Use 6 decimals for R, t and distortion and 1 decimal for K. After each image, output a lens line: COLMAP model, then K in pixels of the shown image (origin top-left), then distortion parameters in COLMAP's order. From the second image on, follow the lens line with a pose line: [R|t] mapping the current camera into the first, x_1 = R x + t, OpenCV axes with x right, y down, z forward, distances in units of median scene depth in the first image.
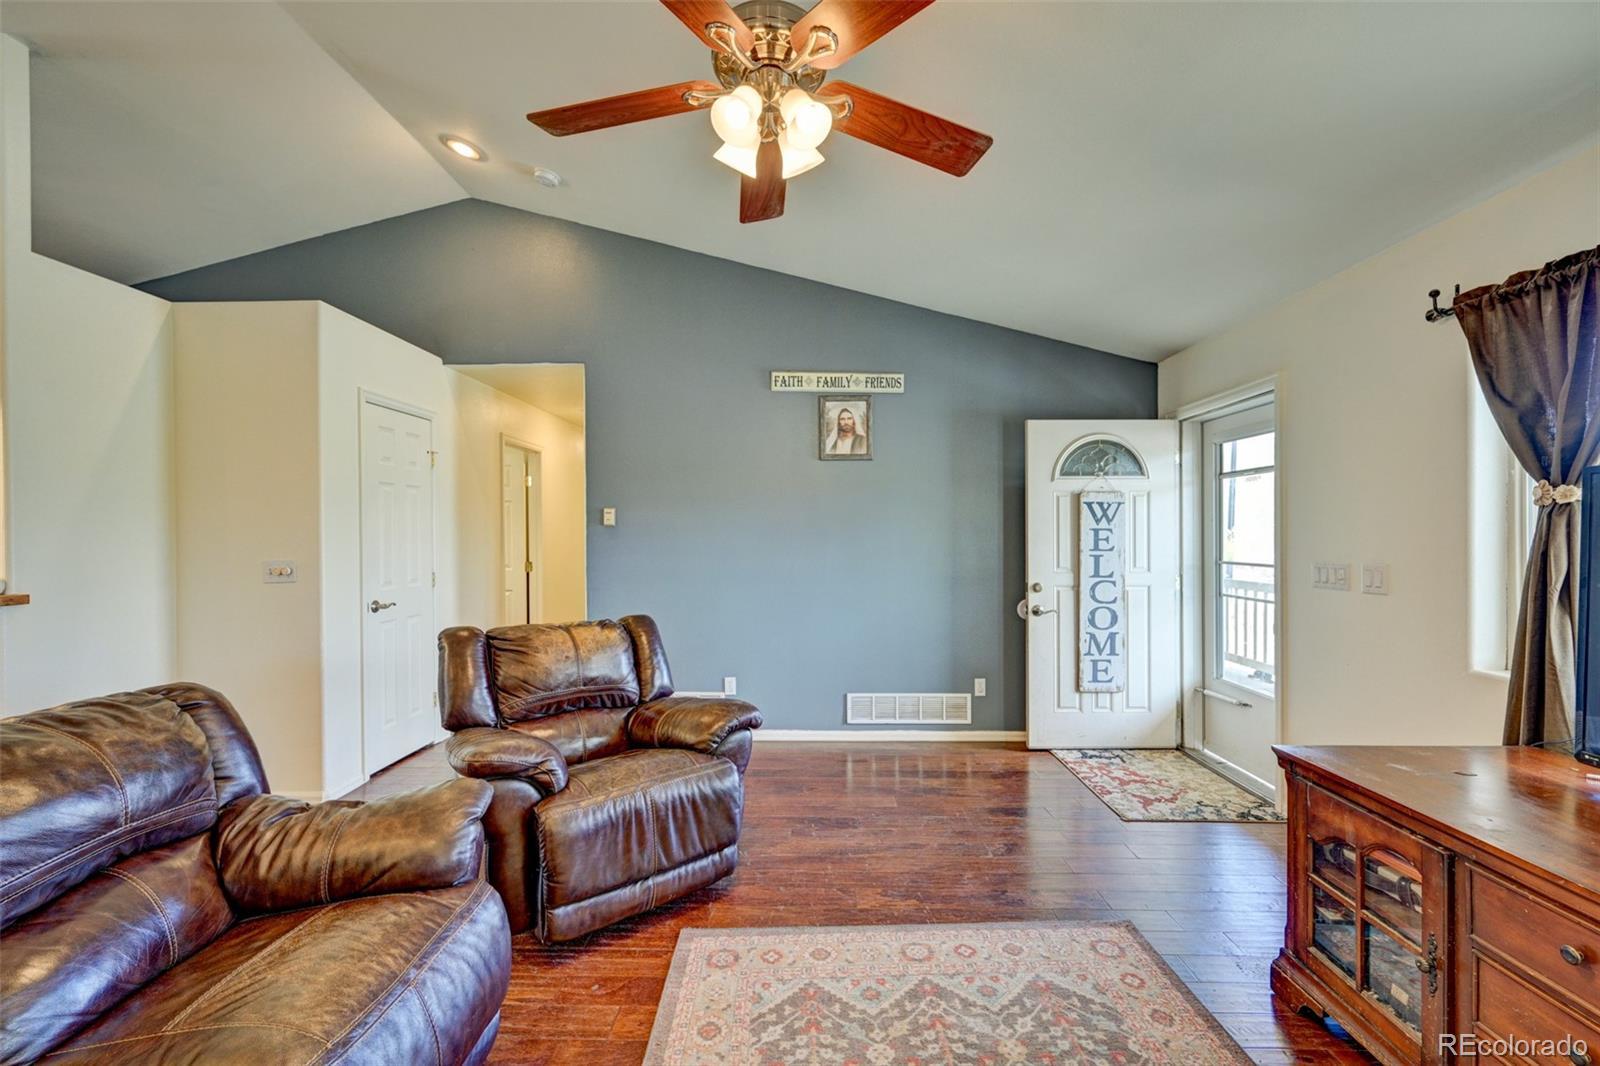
lens RADIAL K [[670.0, 0, 804.5], [0, 670.0, 536.5], [0, 0, 1]] dist [0.002317, -0.000659]
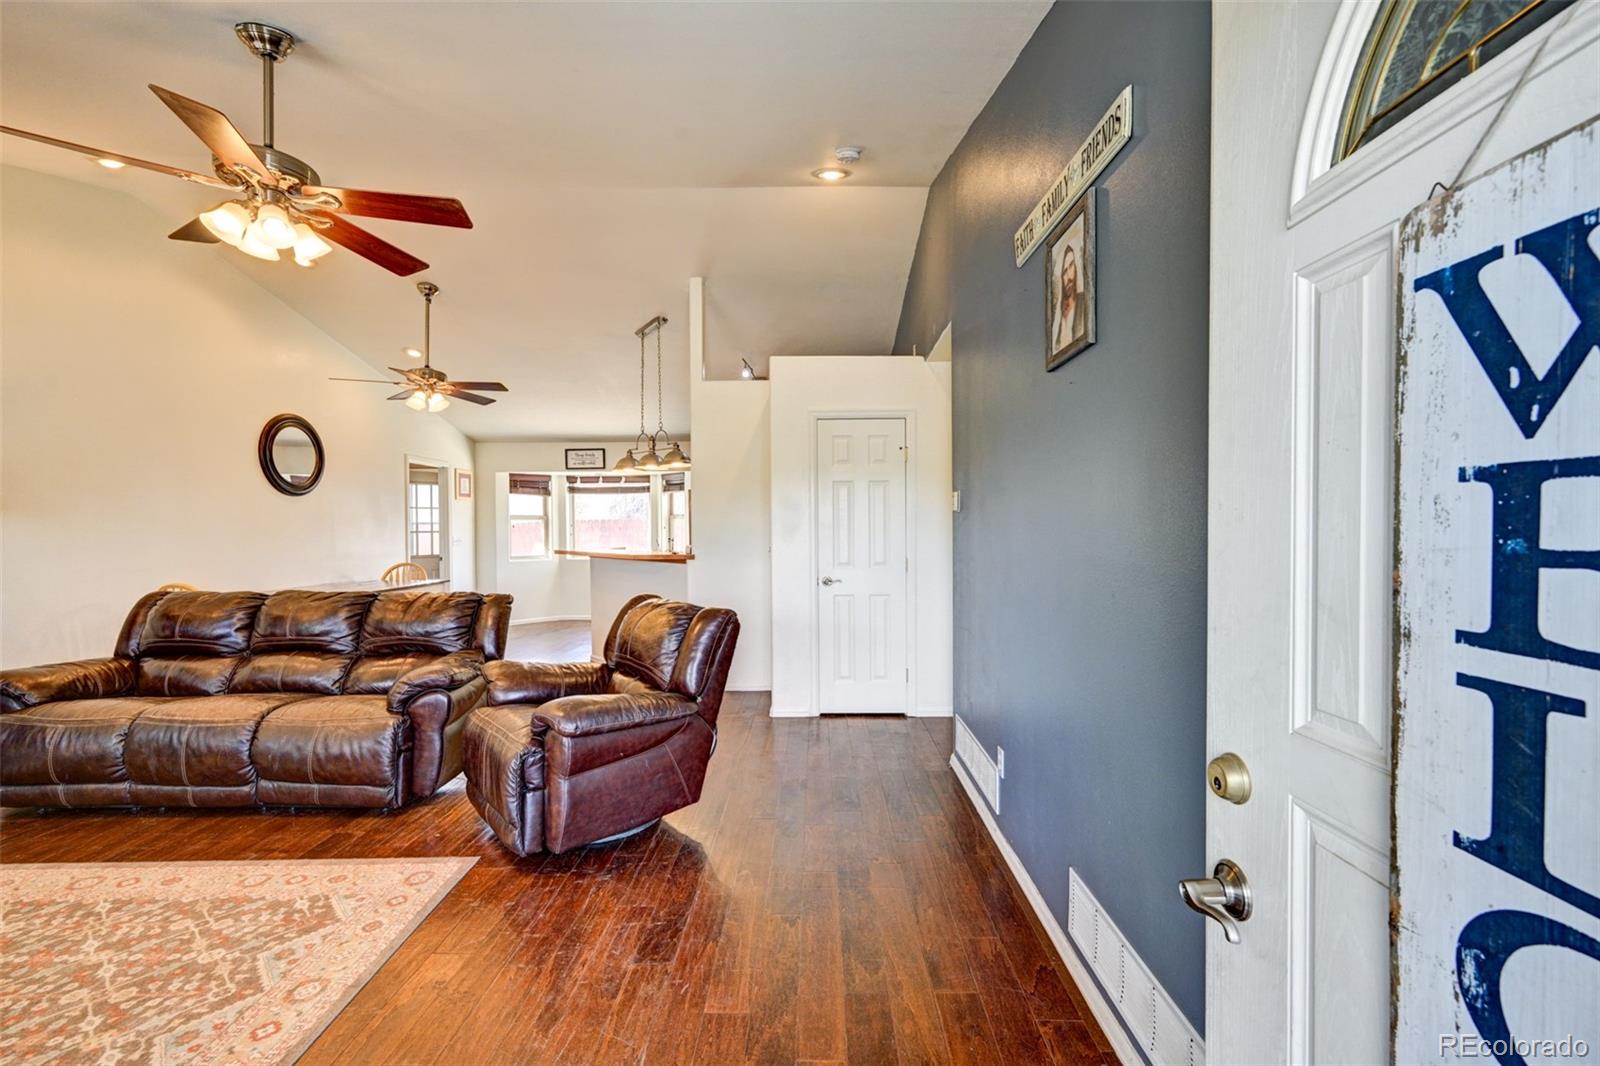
lens RADIAL K [[670.0, 0, 805.3], [0, 670.0, 535.9], [0, 0, 1]] dist [0.002317, -0.000659]
pose [[0.002709, 0.018476, -0.999826, 0.869639], [0.003433, 0.999823, 0.018485, -0.005012], [0.999990, -0.003483, 0.002645, 1.369329]]
